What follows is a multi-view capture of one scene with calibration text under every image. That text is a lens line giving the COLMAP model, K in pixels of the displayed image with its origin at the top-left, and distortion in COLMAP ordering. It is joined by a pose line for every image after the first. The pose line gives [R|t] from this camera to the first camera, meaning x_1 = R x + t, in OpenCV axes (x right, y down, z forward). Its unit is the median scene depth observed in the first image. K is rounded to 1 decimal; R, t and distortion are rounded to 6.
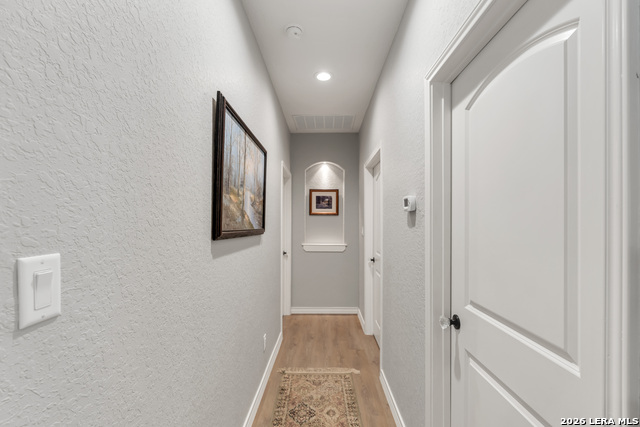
lens RADIAL K [[281.8, 0, 319.9], [0, 281.8, 221.5], [0, 0, 1]] dist [-0.000514, -0.000019]
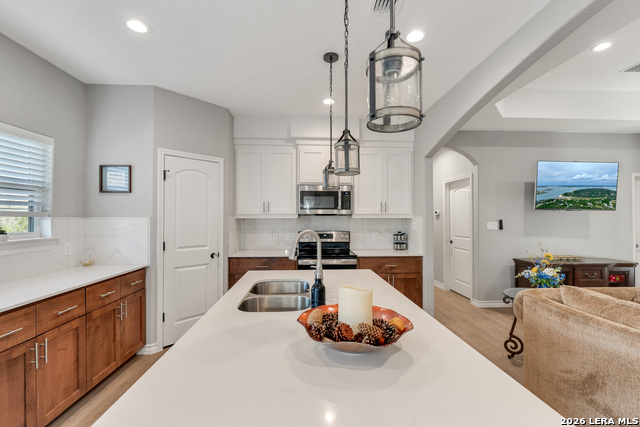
lens RADIAL K [[288.0, 0, 316.5], [0, 288.0, 214.7], [0, 0, 1]] dist [-0.001113, -0.000048]
pose [[0.997413, -0.000384, 0.071883, -1.410629], [0.000913, 0.999973, -0.007325, -0.014894], [-0.071878, 0.007372, 0.997386, -2.420195]]
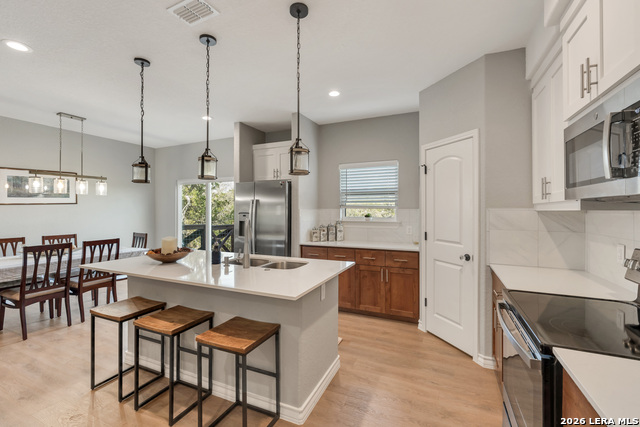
lens RADIAL K [[282.2, 0, 317.8], [0, 282.2, 209.5], [0, 0, 1]] dist [-0.001240, -0.000143]
pose [[-0.402244, 0.000268, -0.915533, -0.178216], [0.000702, 1.000000, -0.000016, -0.008307], [0.915532, -0.000649, -0.402244, -0.396197]]
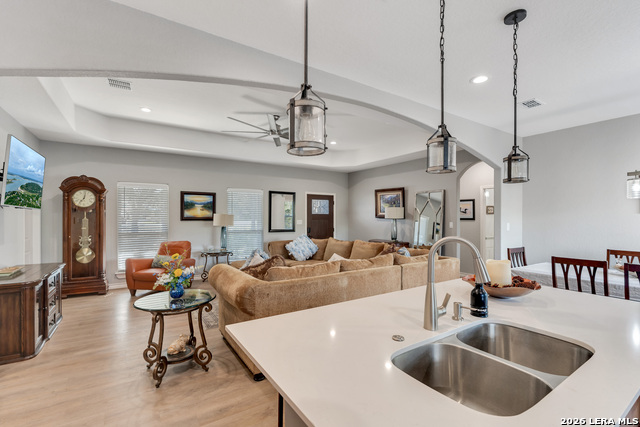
lens RADIAL K [[292.2, 0, 322.3], [0, 292.2, 217.7], [0, 0, 1]] dist [-0.012078, -0.000097]
pose [[-0.558251, 0.000258, 0.829672, -1.799228], [-0.001138, 0.999999, -0.001077, -0.007431], [-0.829671, -0.001545, -0.558250, -0.616727]]
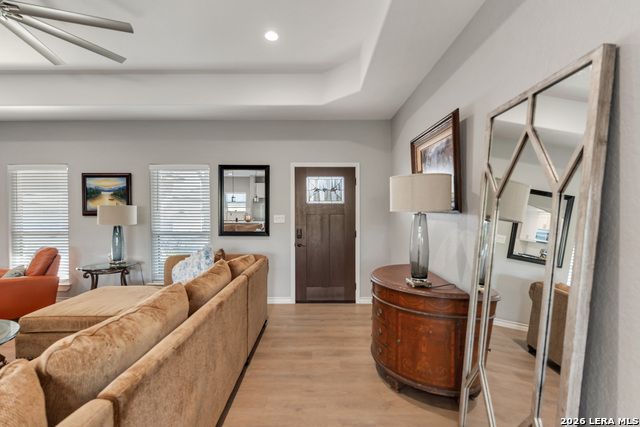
lens RADIAL K [[288.0, 0, 316.5], [0, 288.0, 214.7], [0, 0, 1]] dist [-0.001113, -0.000048]
pose [[0.004507, -0.008318, 0.999955, -0.184750], [0.002221, 0.999963, 0.008308, 0.002189], [-0.999987, 0.002183, 0.004526, -3.381535]]
